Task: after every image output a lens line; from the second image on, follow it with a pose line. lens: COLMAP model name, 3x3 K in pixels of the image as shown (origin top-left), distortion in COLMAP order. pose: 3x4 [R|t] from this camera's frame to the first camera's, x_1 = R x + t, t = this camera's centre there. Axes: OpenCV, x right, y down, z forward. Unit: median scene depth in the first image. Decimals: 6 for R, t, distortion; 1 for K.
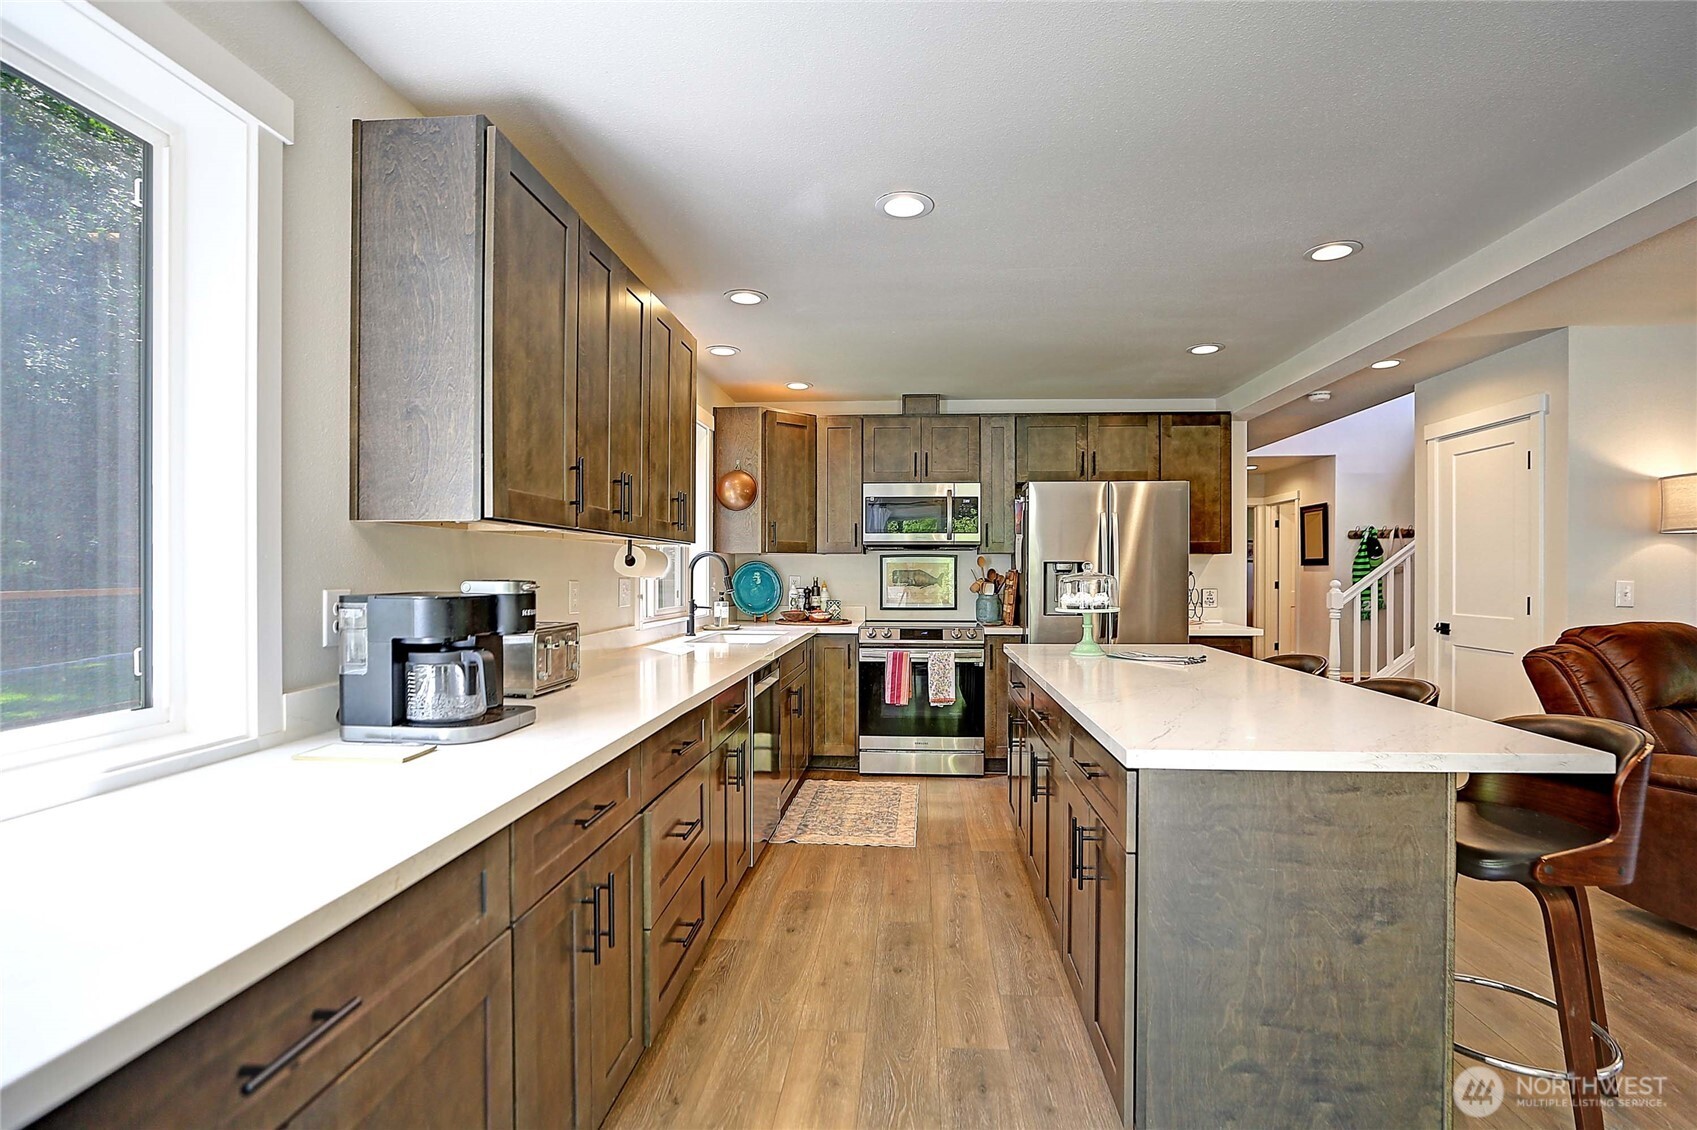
lens RADIAL K [[795.5, 0, 851.3], [0, 795.5, 568.0], [0, 0, 1]] dist [-0.006022, 0.000535]
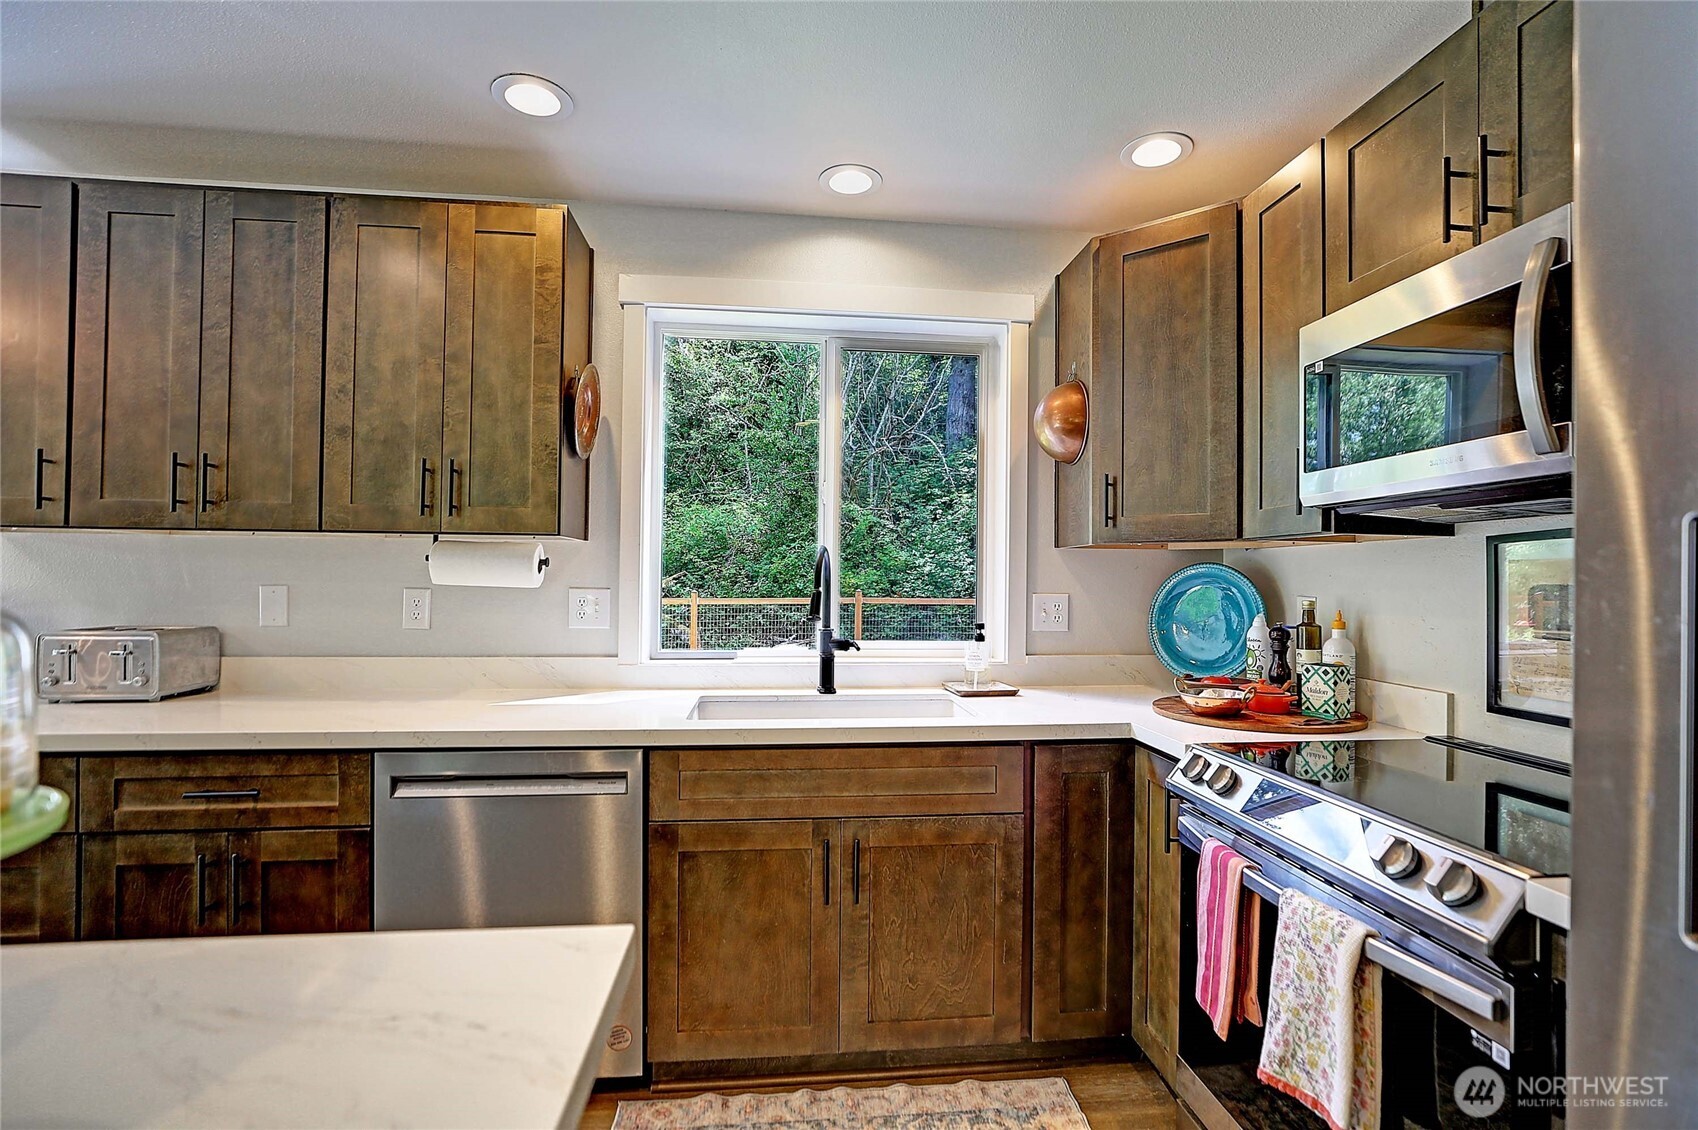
lens RADIAL K [[795.9, 0, 849.1], [0, 795.9, 570.8], [0, 0, 1]] dist [-0.006022, 0.000535]
pose [[0.181066, -0.011559, -0.983403, 0.316703], [-0.009627, 0.999862, -0.013525, 0.004549], [0.983424, 0.011917, 0.180930, 0.748009]]
